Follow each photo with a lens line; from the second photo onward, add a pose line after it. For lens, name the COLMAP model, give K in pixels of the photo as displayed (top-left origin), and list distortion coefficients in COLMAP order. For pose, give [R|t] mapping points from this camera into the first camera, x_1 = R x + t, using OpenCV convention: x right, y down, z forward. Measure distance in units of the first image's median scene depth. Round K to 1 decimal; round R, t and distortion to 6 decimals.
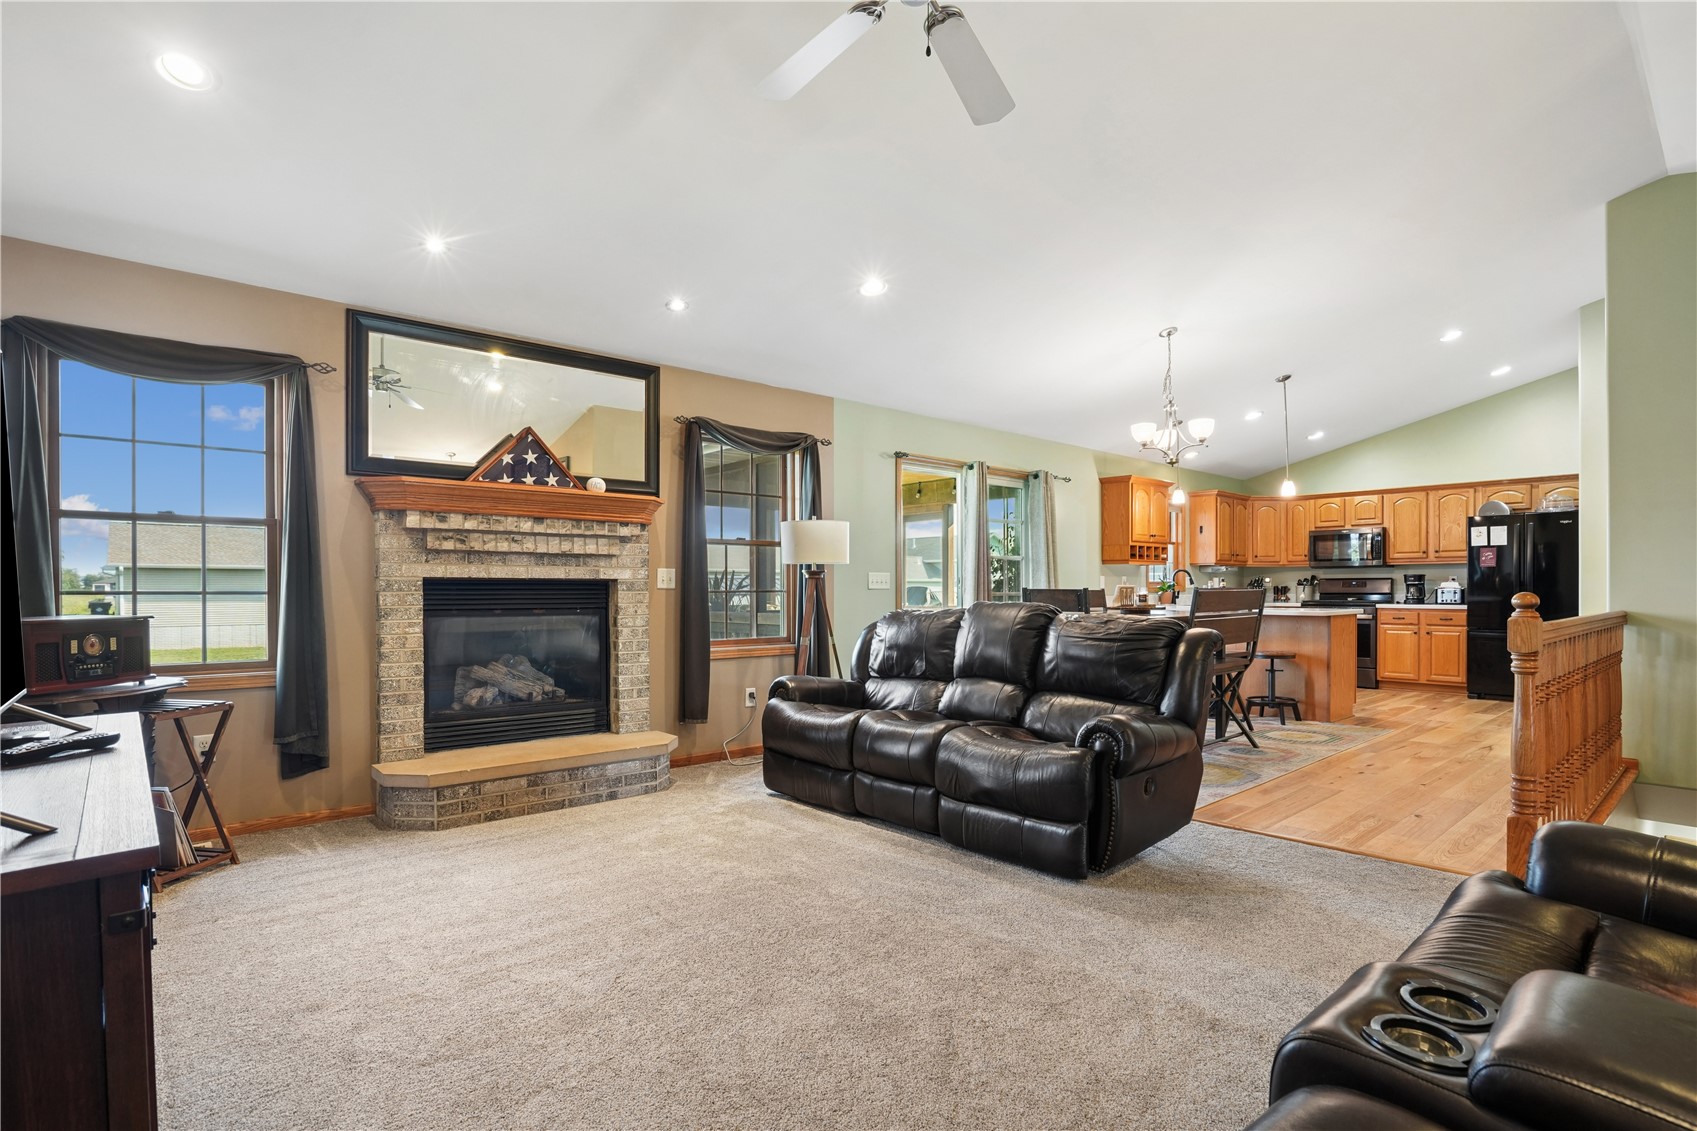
lens RADIAL K [[852.8, 0, 847.3], [0, 852.8, 589.2], [0, 0, 1]] dist [-0.037728, 0.000124]
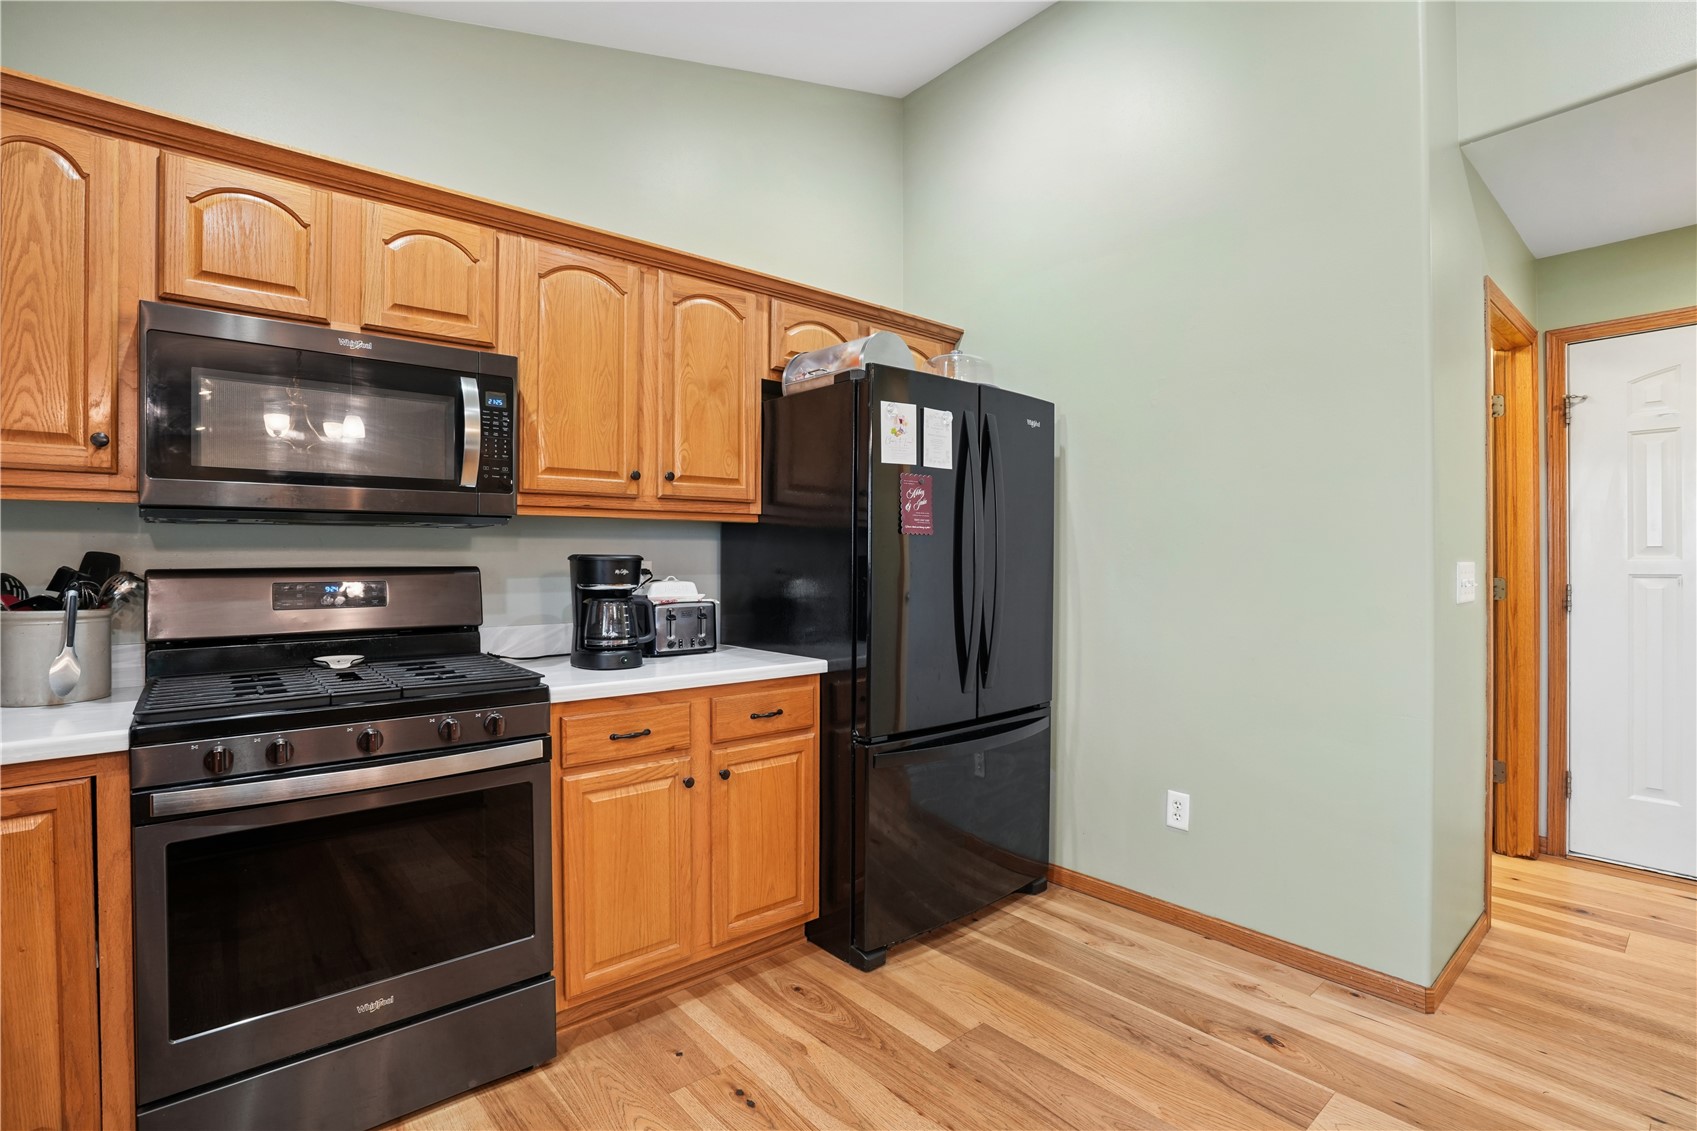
lens RADIAL K [[783.3, 0, 840.3], [0, 783.3, 569.0], [0, 0, 1]] dist [-0.001669, -0.000003]
pose [[0.057654, -0.001267, 0.998336, 0.950248], [0.008946, 0.999960, 0.000752, -0.029463], [-0.998297, 0.008888, 0.057663, 2.027019]]
